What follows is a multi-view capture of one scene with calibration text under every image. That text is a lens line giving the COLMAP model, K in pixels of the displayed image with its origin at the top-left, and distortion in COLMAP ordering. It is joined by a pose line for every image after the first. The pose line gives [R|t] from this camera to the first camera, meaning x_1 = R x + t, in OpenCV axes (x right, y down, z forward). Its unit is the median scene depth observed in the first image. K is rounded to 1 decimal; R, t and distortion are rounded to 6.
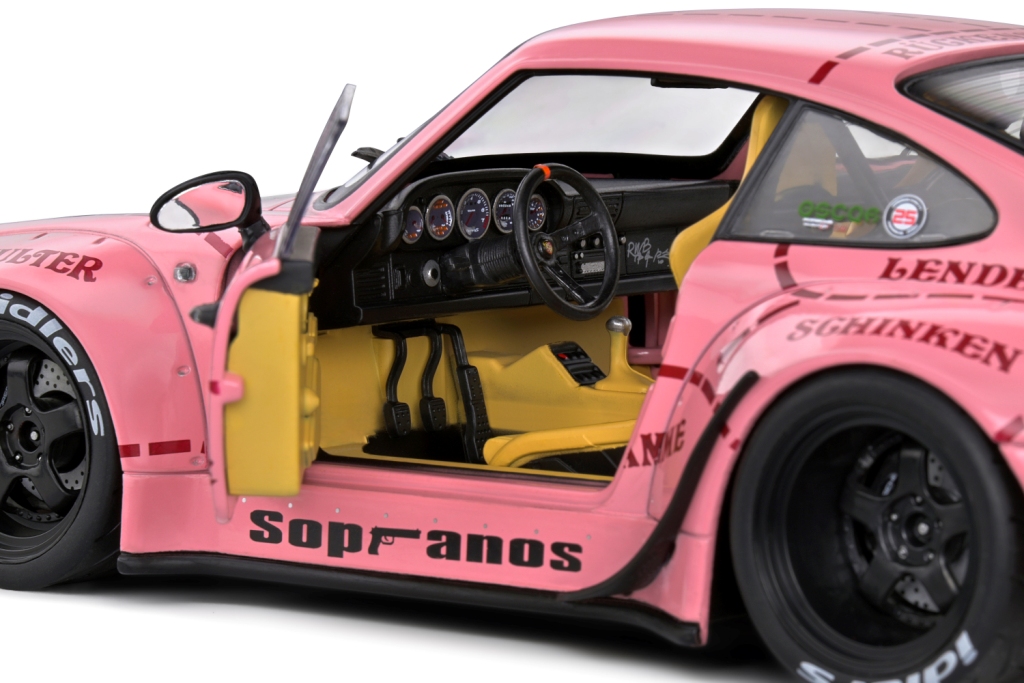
lens RADIAL K [[5645.1, 0, 511.8], [0, 5645.1, 342.5], [0, 0, 1]] dist [-0.435083, 0.000000]
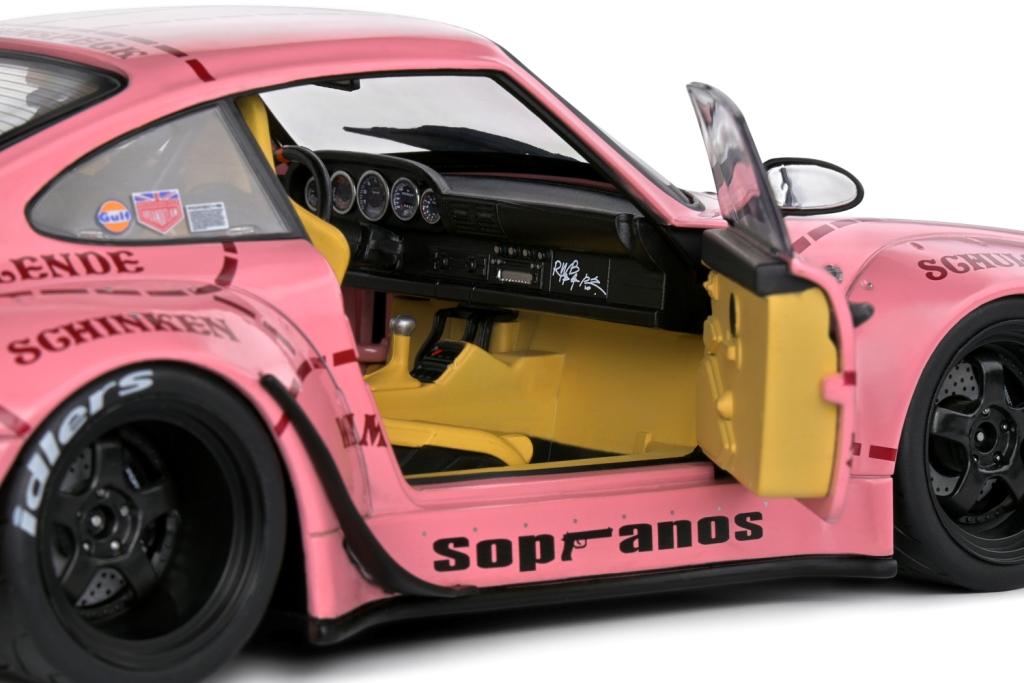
lens RADIAL K [[5645.1, 0, 511.9], [0, 5645.1, 341.5], [0, 0, 1]] dist [-0.435083, 0.000000]
pose [[0.240288, -0.080941, 0.967321, -0.986546], [0.087684, 0.994253, 0.061414, -0.062839], [-0.966733, 0.070062, 0.246005, 0.763314]]
